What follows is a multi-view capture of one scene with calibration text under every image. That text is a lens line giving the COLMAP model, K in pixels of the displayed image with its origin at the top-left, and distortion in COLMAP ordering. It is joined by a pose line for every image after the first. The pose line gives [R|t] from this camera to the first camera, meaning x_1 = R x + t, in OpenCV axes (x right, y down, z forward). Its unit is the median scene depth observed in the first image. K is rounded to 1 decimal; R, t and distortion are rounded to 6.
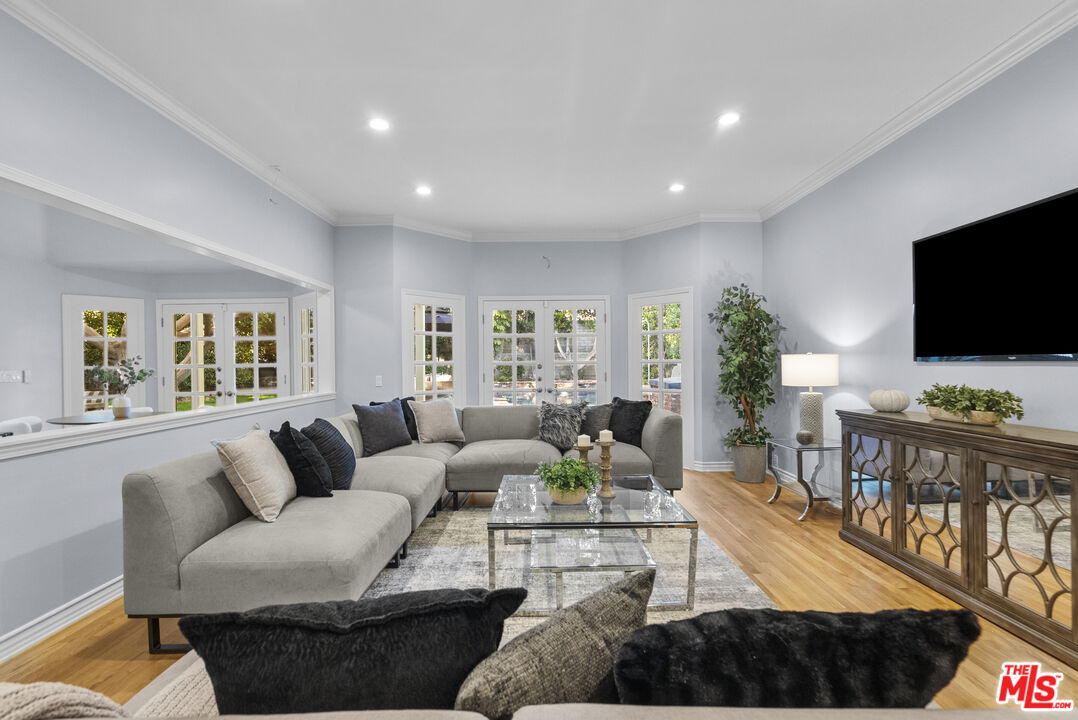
lens RADIAL K [[492.7, 0, 543.5], [0, 492.7, 364.9], [0, 0, 1]] dist [-0.003623, -0.000100]
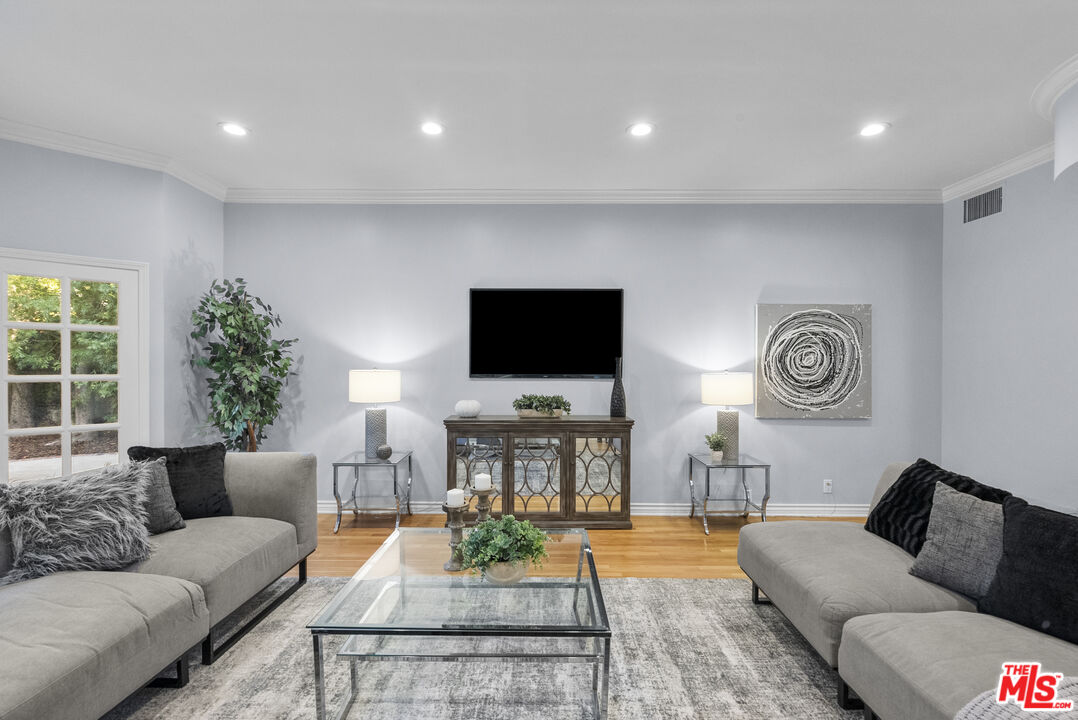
lens RADIAL K [[492.7, 0, 543.5], [0, 492.7, 364.9], [0, 0, 1]] dist [-0.003623, -0.000100]
pose [[0.013126, 0.010465, 0.999859, -0.672600], [-0.003657, 0.999939, -0.010418, -0.033029], [-0.999907, -0.003520, 0.013164, 0.889237]]
